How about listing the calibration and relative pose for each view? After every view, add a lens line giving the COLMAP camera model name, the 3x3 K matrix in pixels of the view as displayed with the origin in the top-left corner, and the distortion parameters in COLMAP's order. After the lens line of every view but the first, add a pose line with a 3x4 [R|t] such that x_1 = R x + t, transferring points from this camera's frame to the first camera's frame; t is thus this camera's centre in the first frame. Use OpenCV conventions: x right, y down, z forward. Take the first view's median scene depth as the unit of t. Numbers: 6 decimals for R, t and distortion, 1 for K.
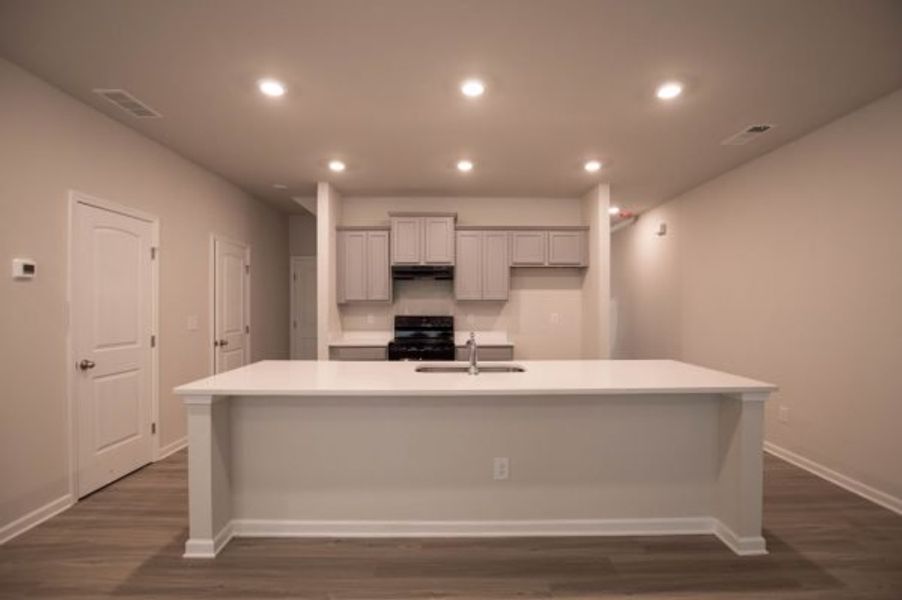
lens RADIAL K [[414.0, 0, 451.0], [0, 414.0, 300.0], [0, 0, 1]] dist [0.000033, 0.000001]
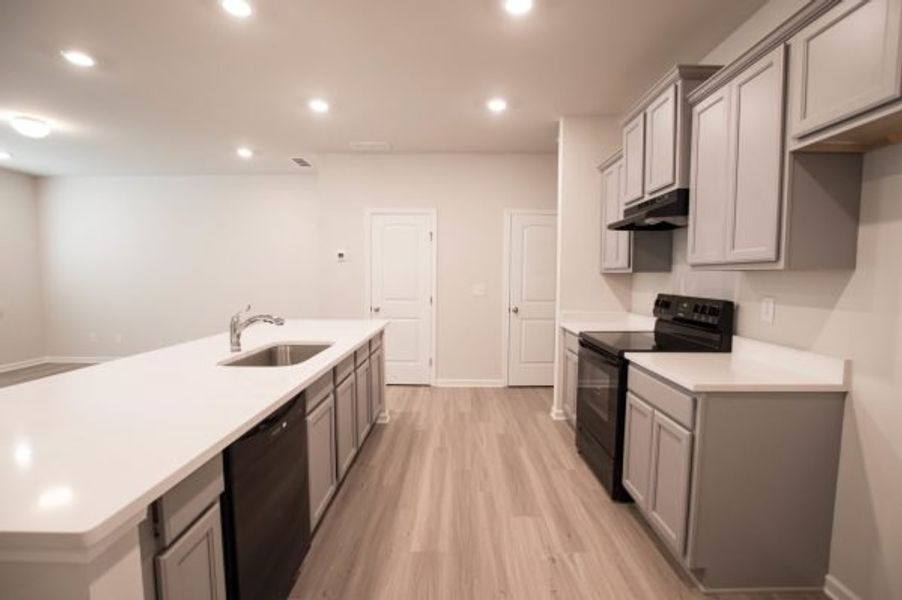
lens RADIAL K [[414.0, 0, 451.0], [0, 414.0, 300.0], [0, 0, 1]] dist [0.000033, 0.000001]
pose [[-0.014924, 0.061485, -0.997996, 0.650666], [0.007166, 0.998089, 0.061384, 0.013557], [0.999863, -0.006235, -0.015336, 1.061600]]
